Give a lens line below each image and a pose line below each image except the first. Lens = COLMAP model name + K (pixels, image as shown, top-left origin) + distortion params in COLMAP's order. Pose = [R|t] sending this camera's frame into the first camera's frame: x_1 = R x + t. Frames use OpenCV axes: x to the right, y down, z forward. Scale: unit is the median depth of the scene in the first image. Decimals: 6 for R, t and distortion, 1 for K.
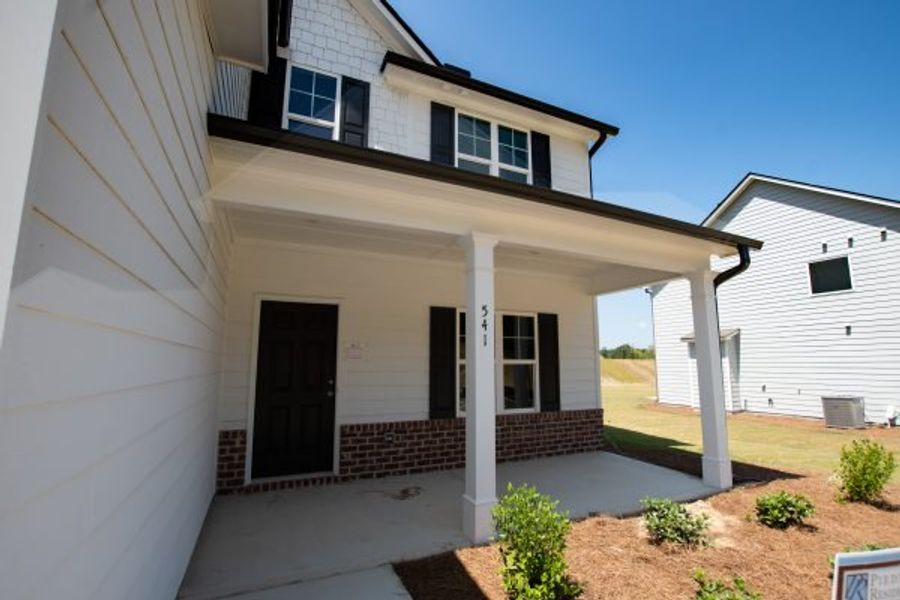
lens RADIAL K [[409.9, 0, 456.2], [0, 409.9, 307.6], [0, 0, 1]] dist [-0.030461, -0.000162]
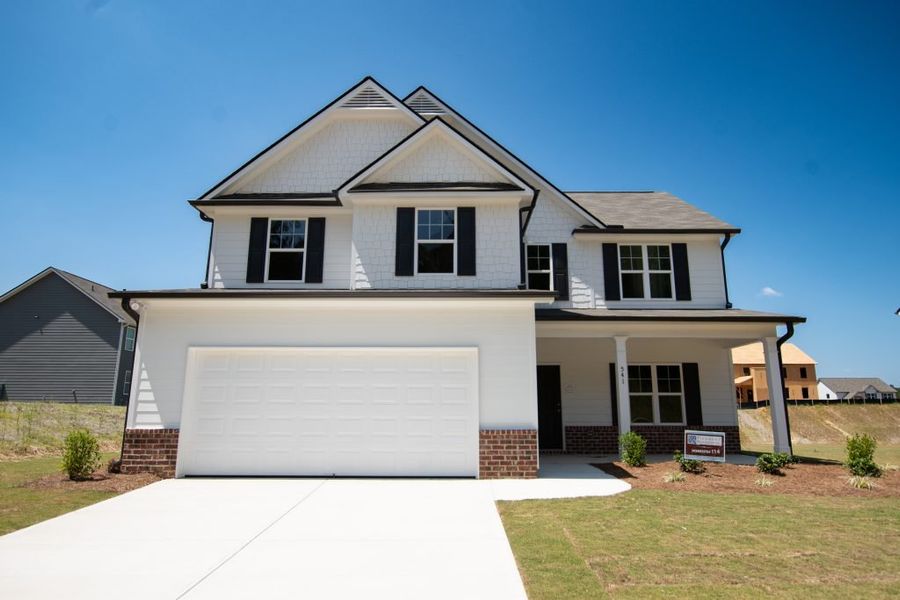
lens RADIAL K [[564.9, 0, 455.5], [0, 564.9, 300.7], [0, 0, 1]] dist [-0.006065, -0.000185]
pose [[0.908397, -0.084008, -0.409583, 0.367824], [0.056221, 0.995253, -0.079443, -0.118443], [0.414312, 0.049139, 0.908807, -1.571868]]
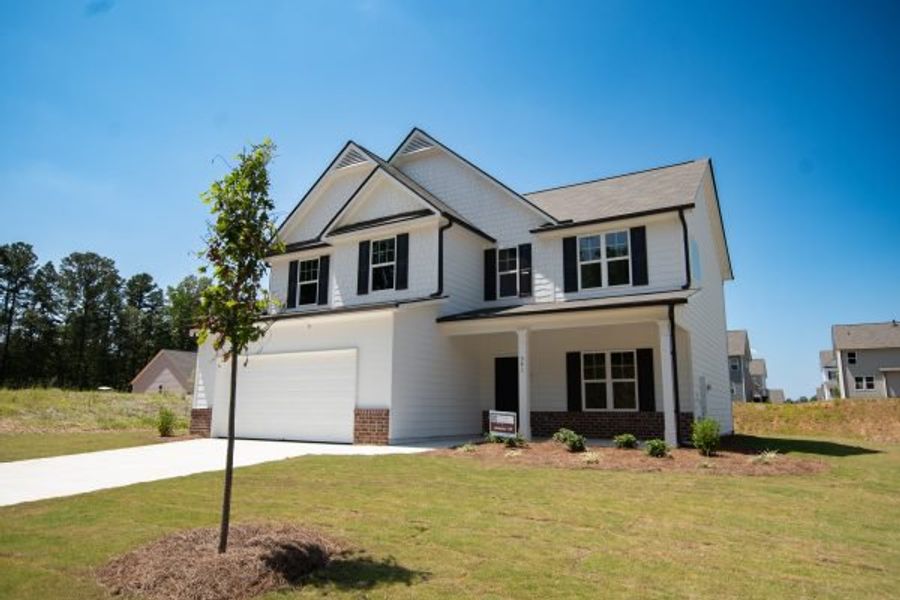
lens RADIAL K [[614.8, 0, 450.0], [0, 614.8, 298.4], [0, 0, 1]] dist [-0.001838, 0.000151]
pose [[0.544260, -0.148104, -0.825740, 2.070619], [0.105651, 0.988557, -0.107670, -0.000092], [0.832237, -0.028639, 0.553680, -1.037320]]
